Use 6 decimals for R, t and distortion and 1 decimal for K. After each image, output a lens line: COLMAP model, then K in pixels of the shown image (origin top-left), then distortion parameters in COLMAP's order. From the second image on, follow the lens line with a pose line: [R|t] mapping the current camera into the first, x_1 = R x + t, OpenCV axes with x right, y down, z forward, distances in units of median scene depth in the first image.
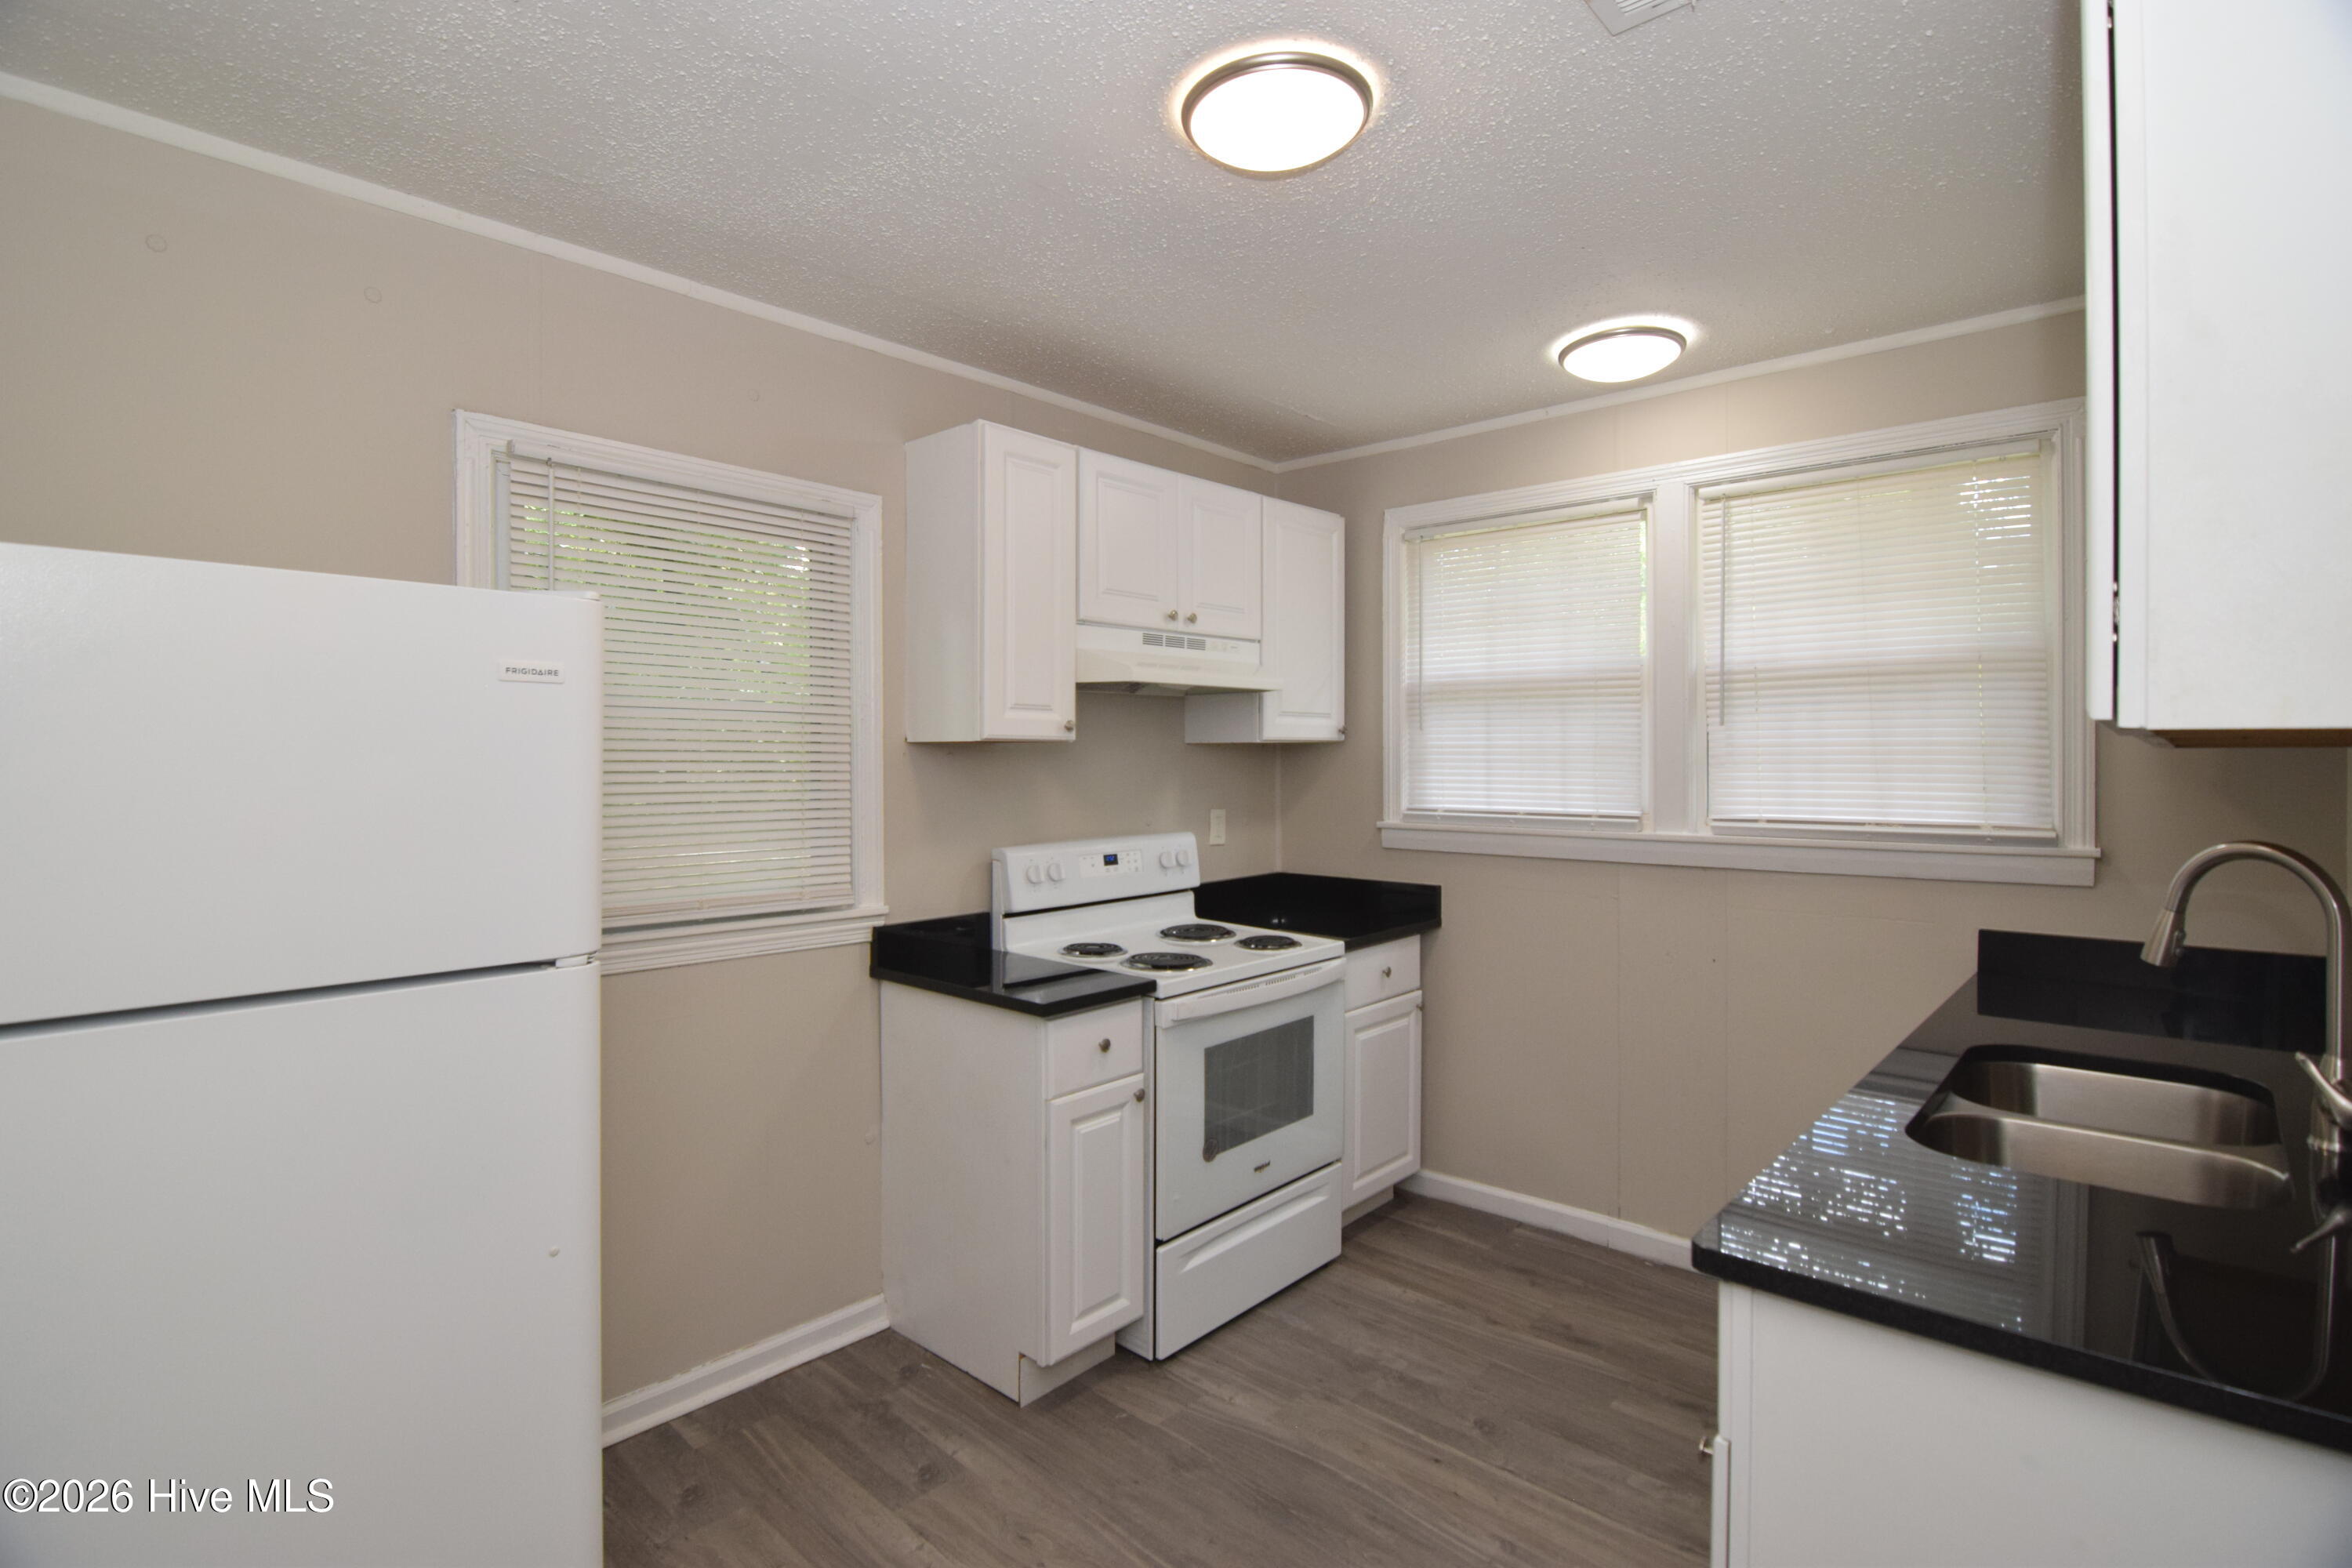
lens RADIAL K [[1141.3, 0, 1173.2], [0, 1141.3, 768.4], [0, 0, 1]] dist [-0.000275, -0.012916]
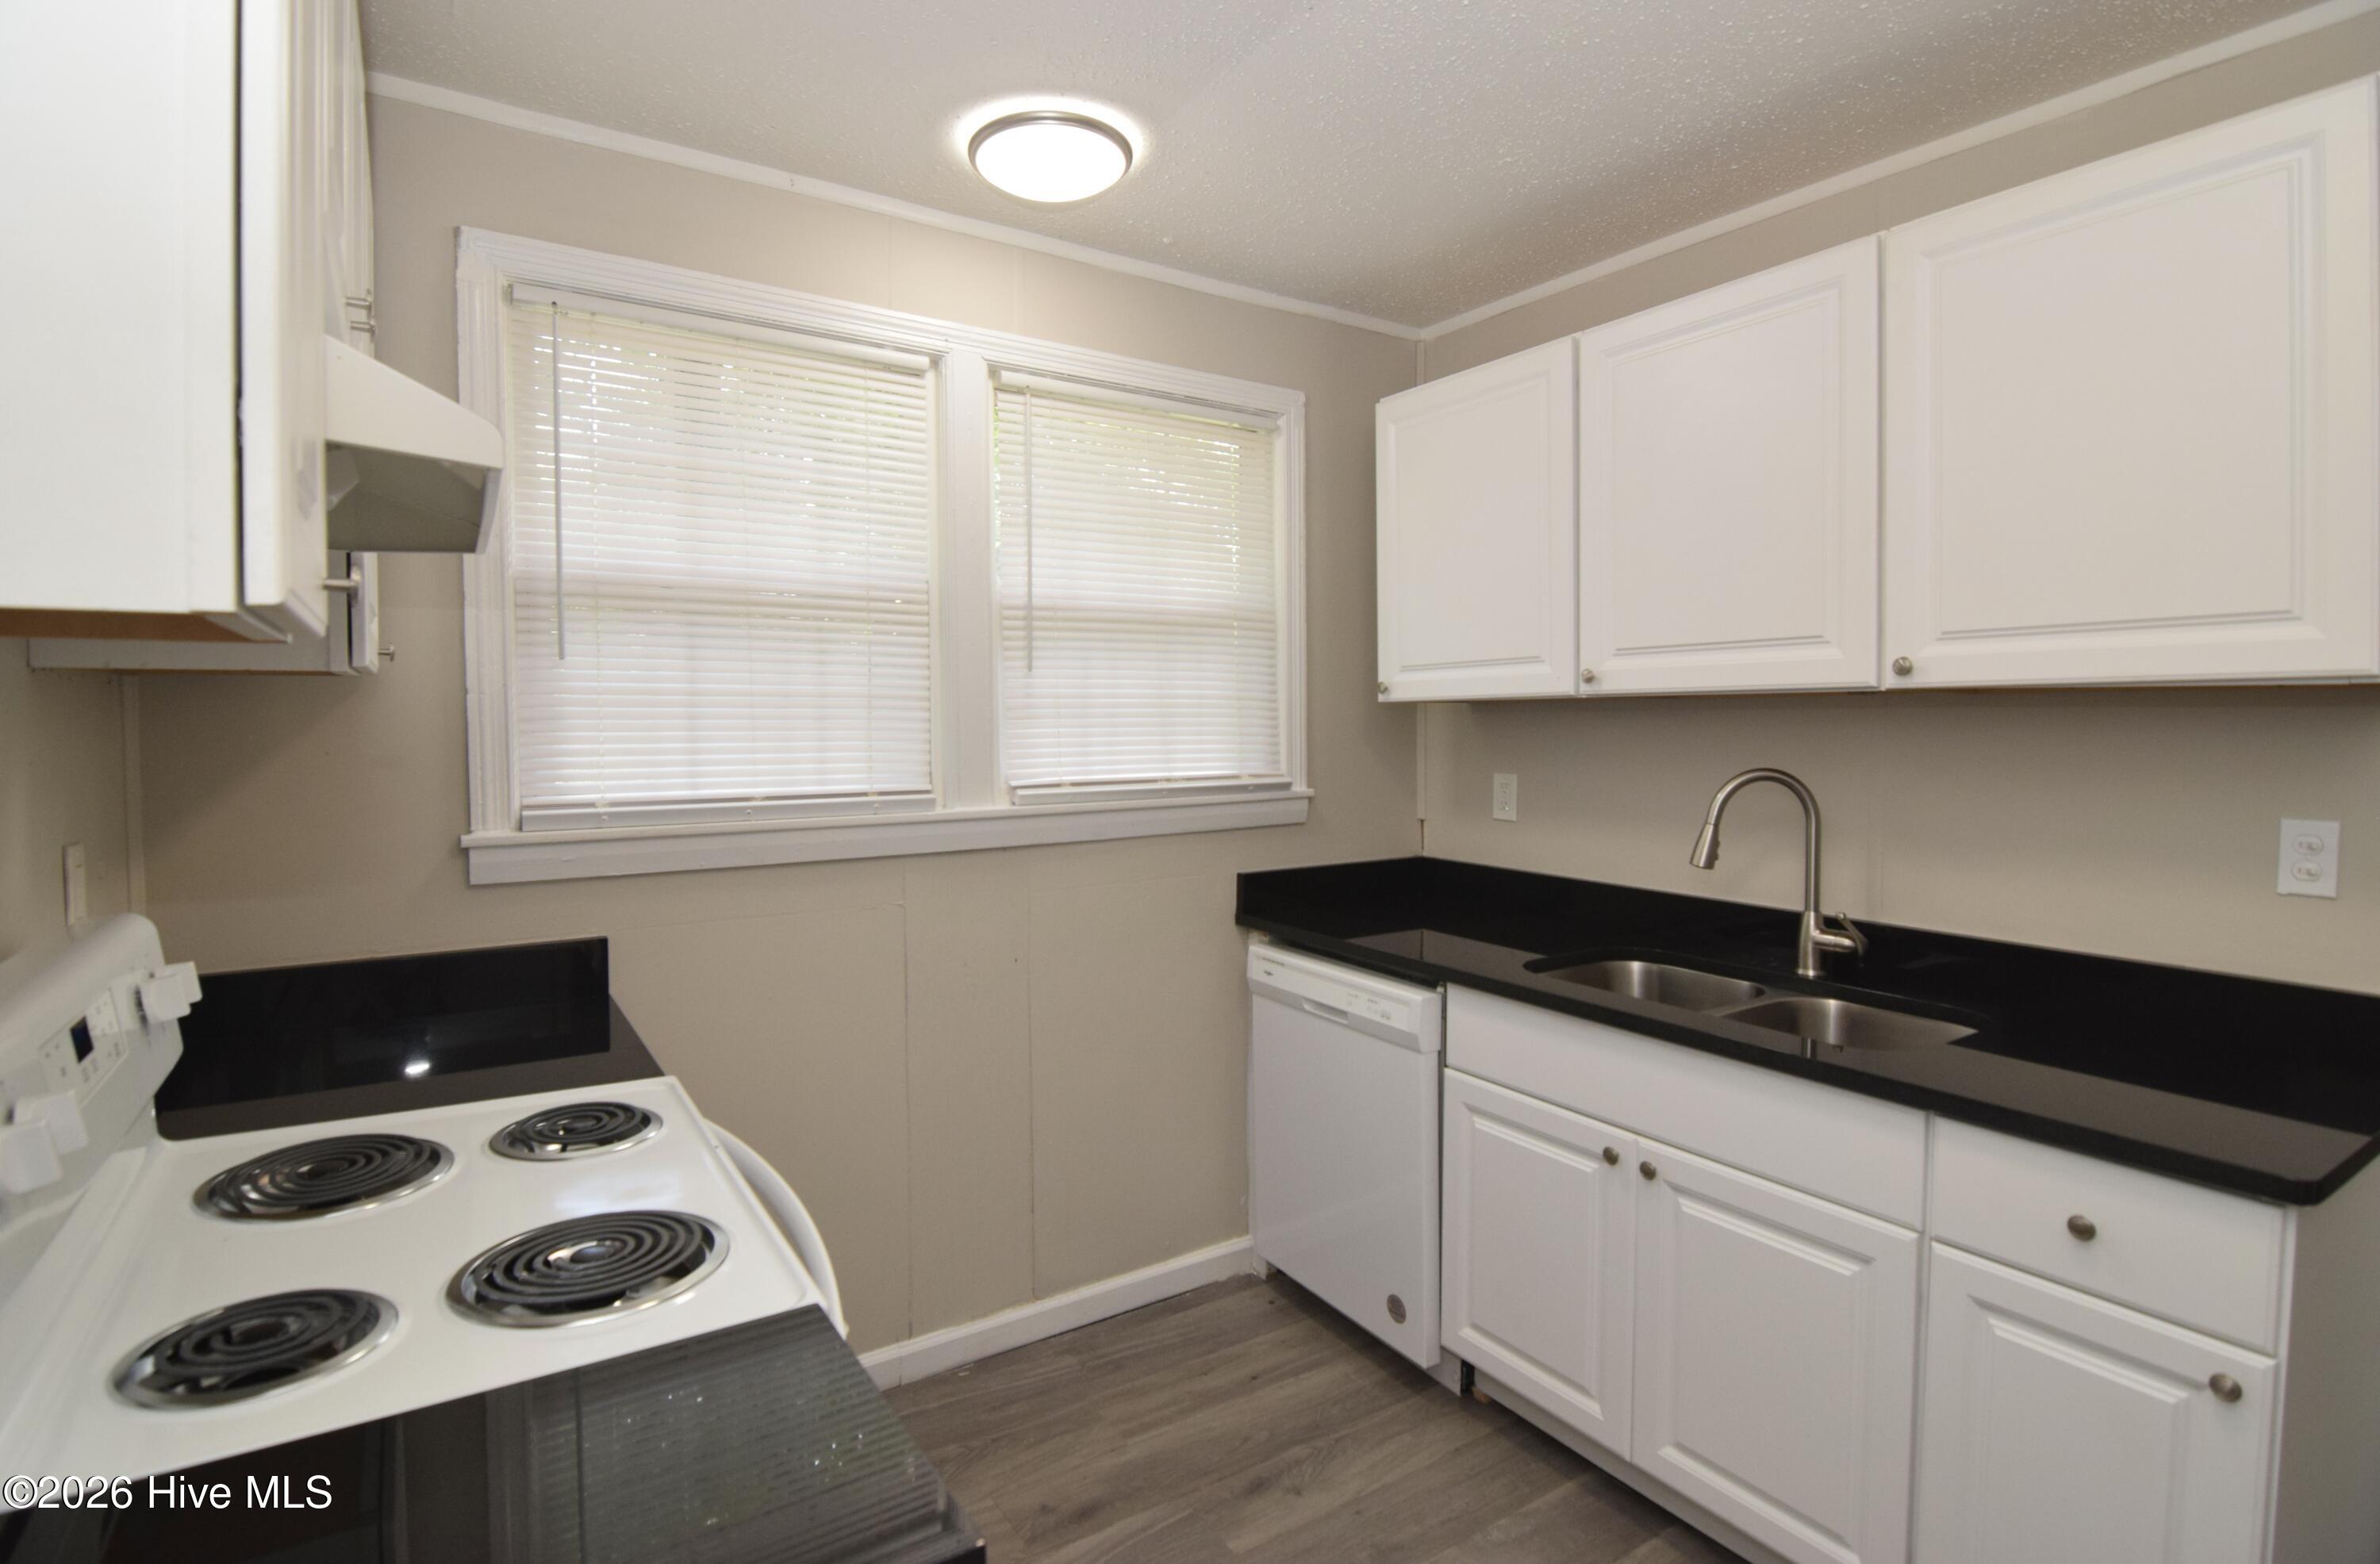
lens RADIAL K [[1160.5, 0, 1177.7], [0, 1160.5, 750.0], [0, 0, 1]] dist [-0.000001, -0.000442]
pose [[0.246507, -0.028909, 0.968710, -0.300270], [0.012585, 0.999566, 0.026627, -0.002173], [-0.969059, 0.005628, 0.246763, 0.694405]]
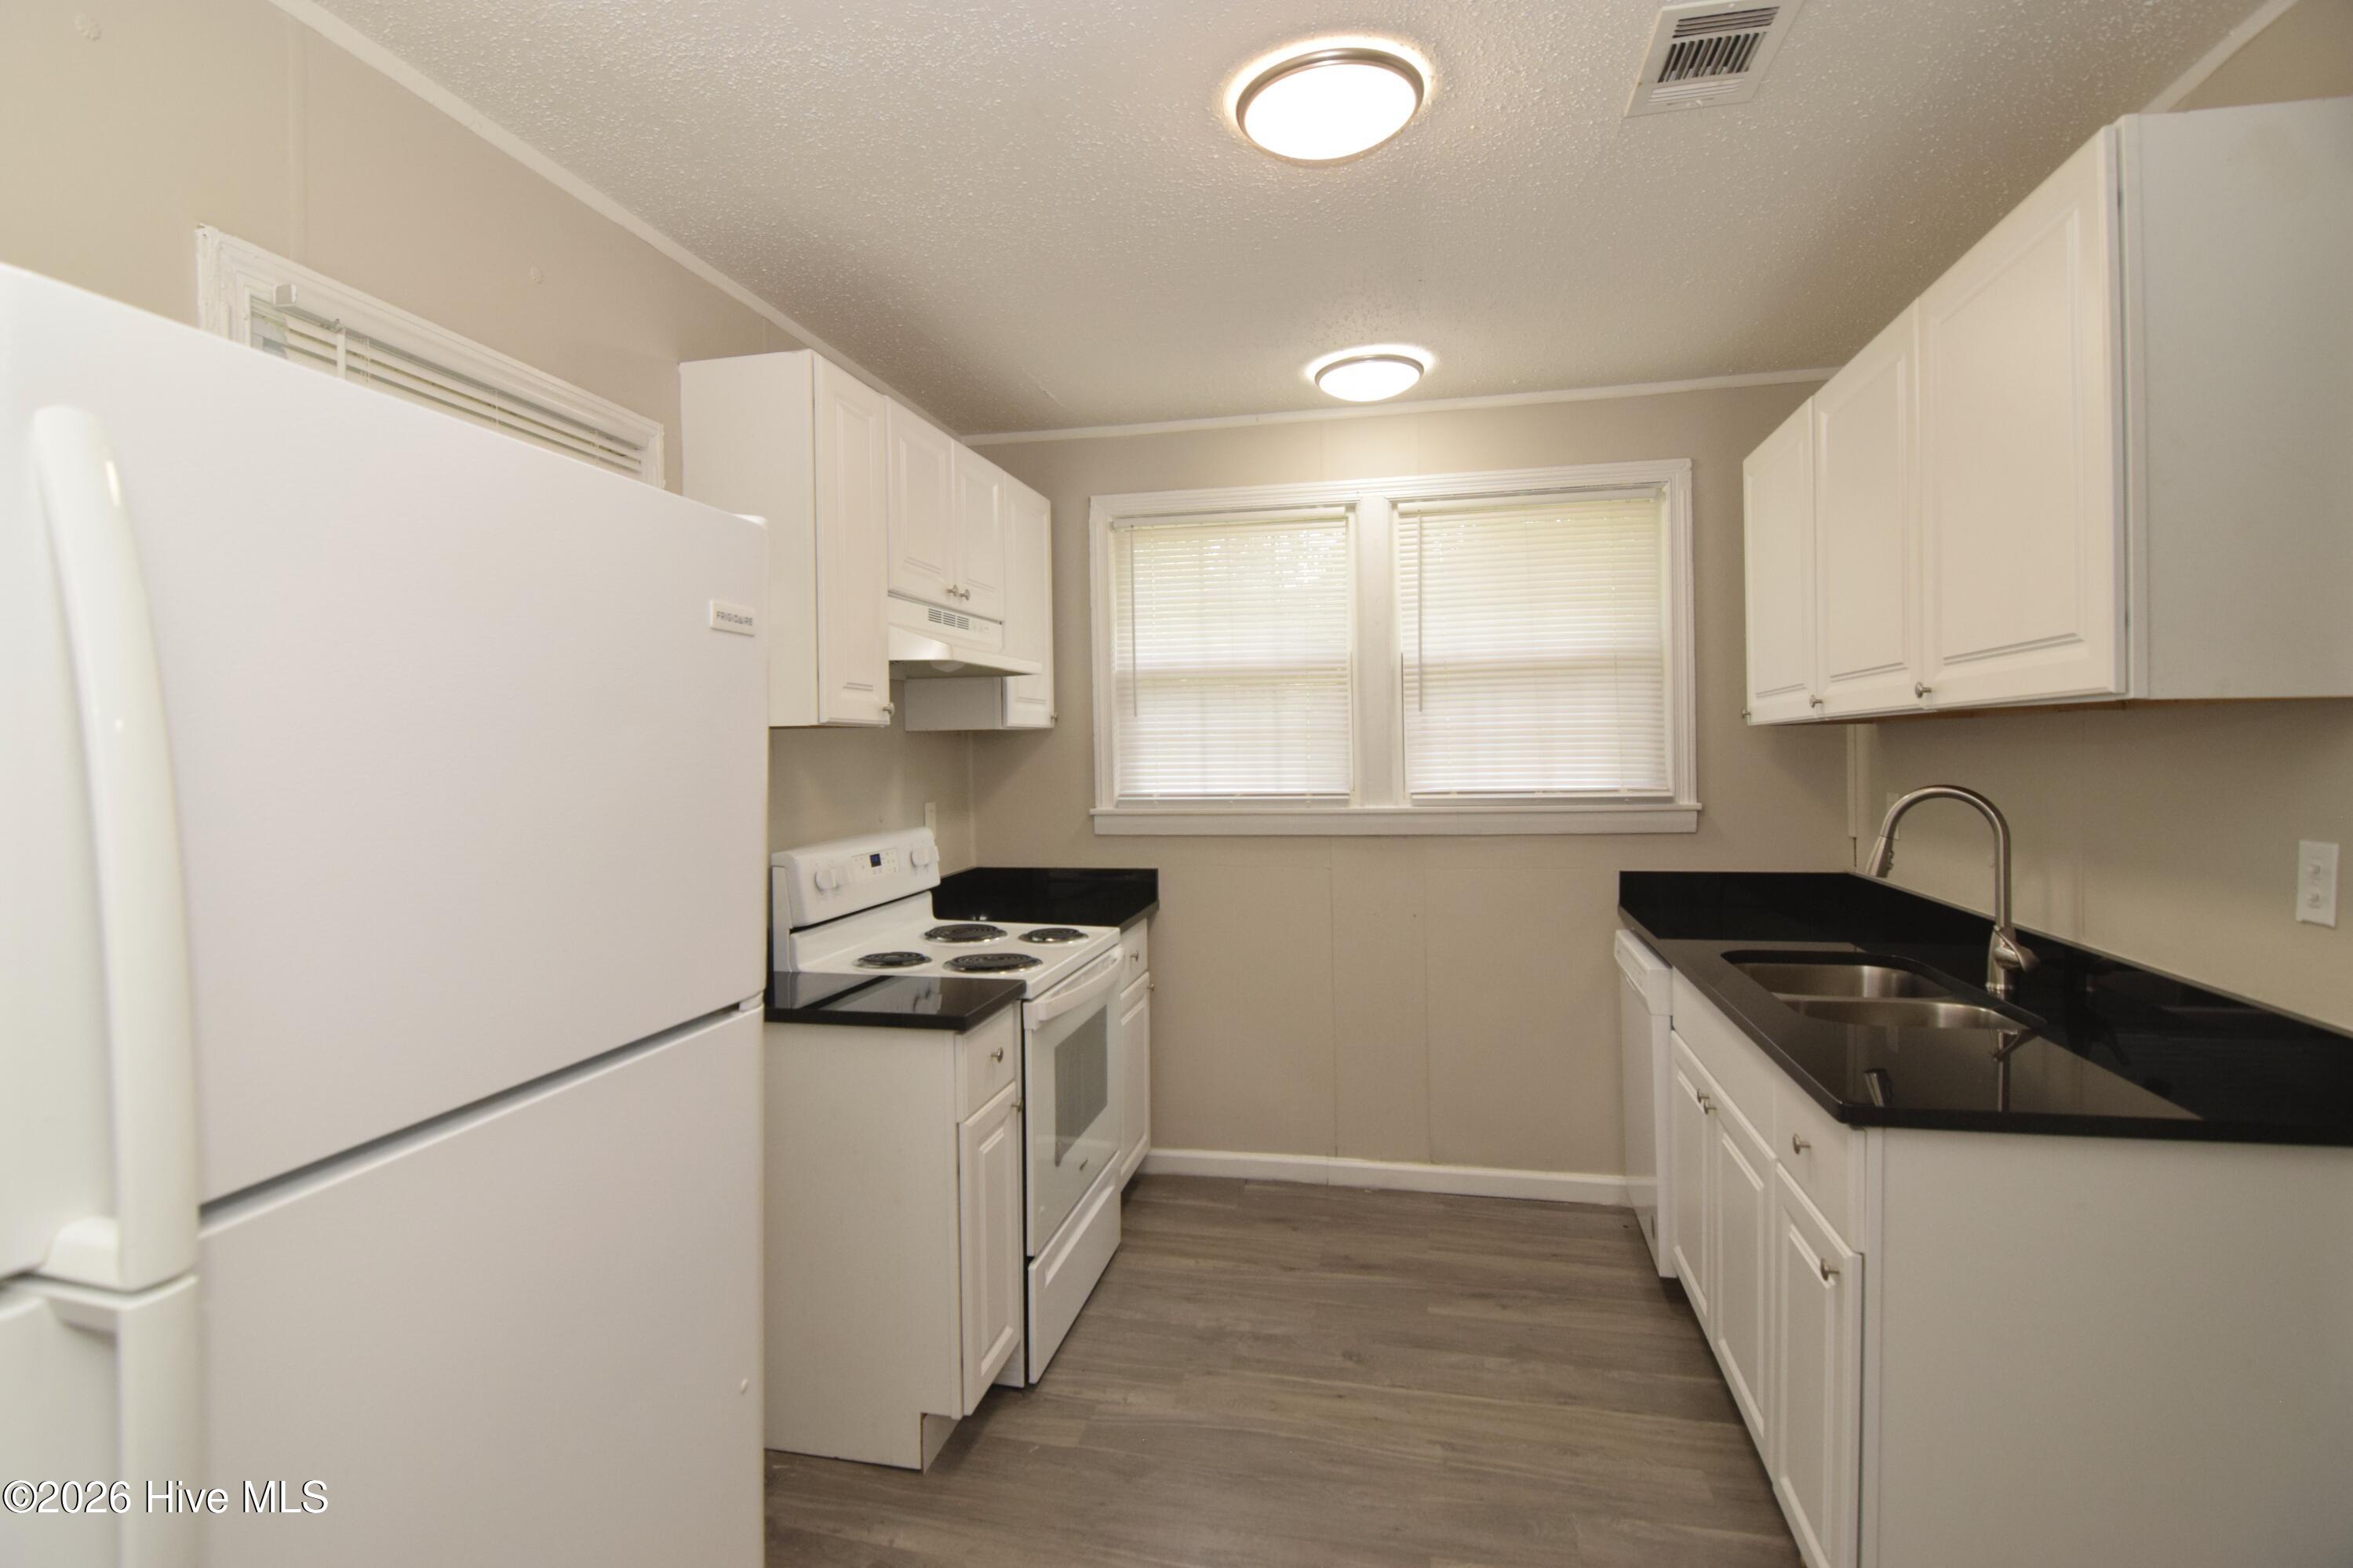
lens RADIAL K [[1177.8, 0, 1161.3], [0, 1177.8, 770.1], [0, 0, 1]] dist [-0.000997, -0.014755]
pose [[0.874093, -0.021710, 0.485273, -0.327257], [0.020204, 0.999761, 0.008334, 0.006656], [-0.485338, 0.002520, 0.874323, 0.087699]]
